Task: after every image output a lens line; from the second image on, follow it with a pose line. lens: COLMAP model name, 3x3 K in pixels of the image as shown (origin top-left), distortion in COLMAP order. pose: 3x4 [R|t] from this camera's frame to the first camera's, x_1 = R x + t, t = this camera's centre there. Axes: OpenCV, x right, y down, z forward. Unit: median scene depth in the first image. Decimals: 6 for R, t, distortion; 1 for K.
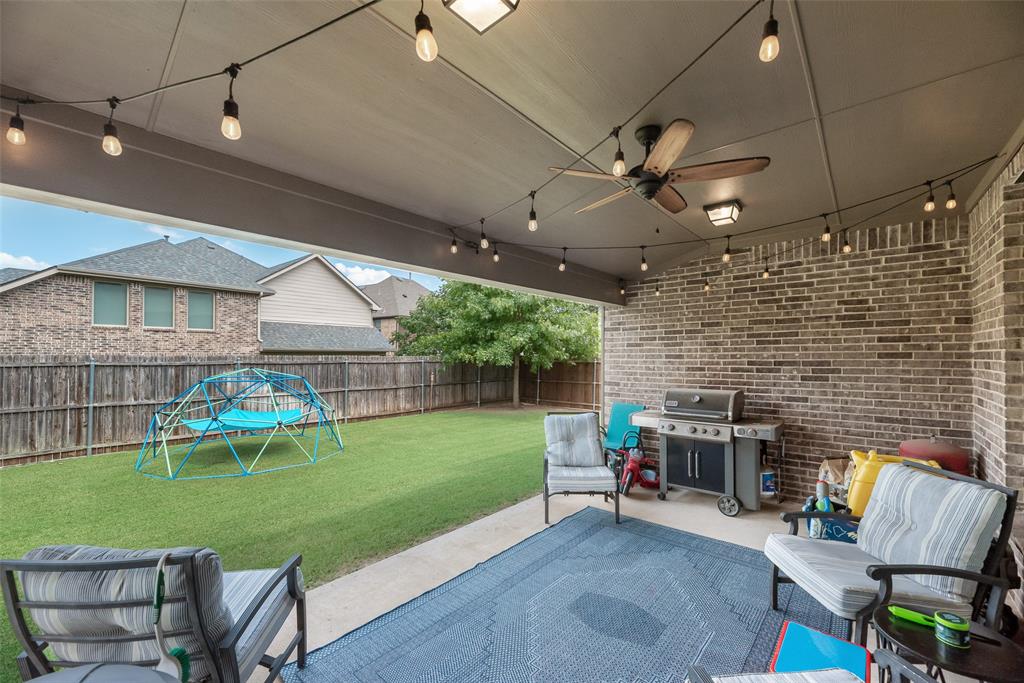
lens RADIAL K [[416.1, 0, 512.8], [0, 416.1, 358.0], [0, 0, 1]] dist [-0.000362, 0.000093]
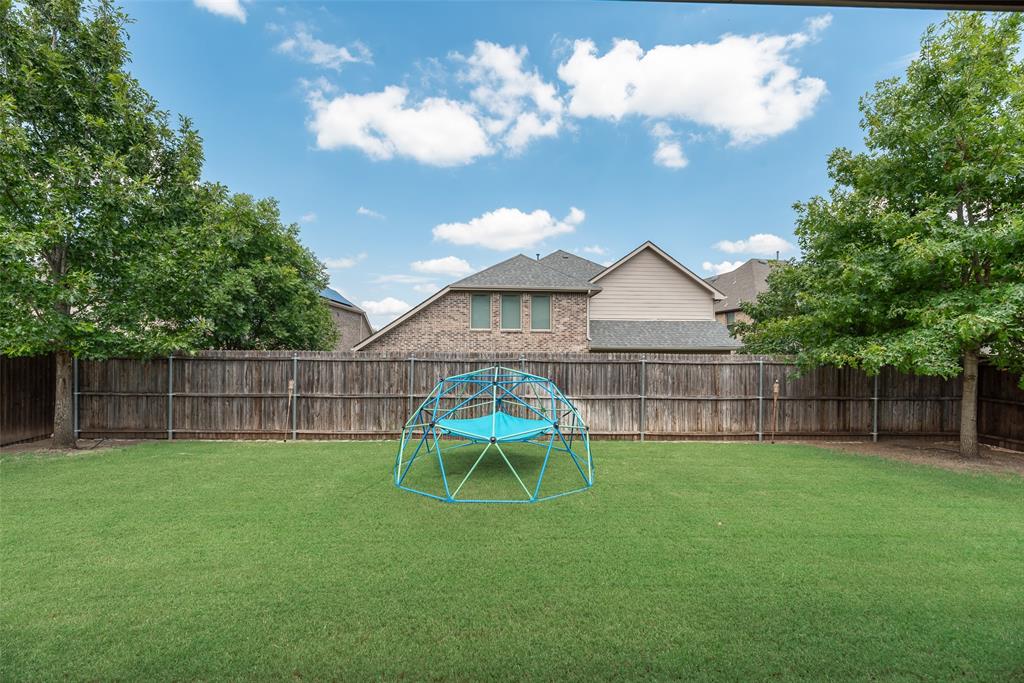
lens RADIAL K [[416.1, 0, 512.8], [0, 416.1, 358.0], [0, 0, 1]] dist [-0.000362, 0.000093]
pose [[0.671362, 0.009342, -0.741071, 0.011386], [-0.009910, 0.999944, 0.003627, 0.001956], [0.741064, 0.004909, 0.671417, 0.251441]]
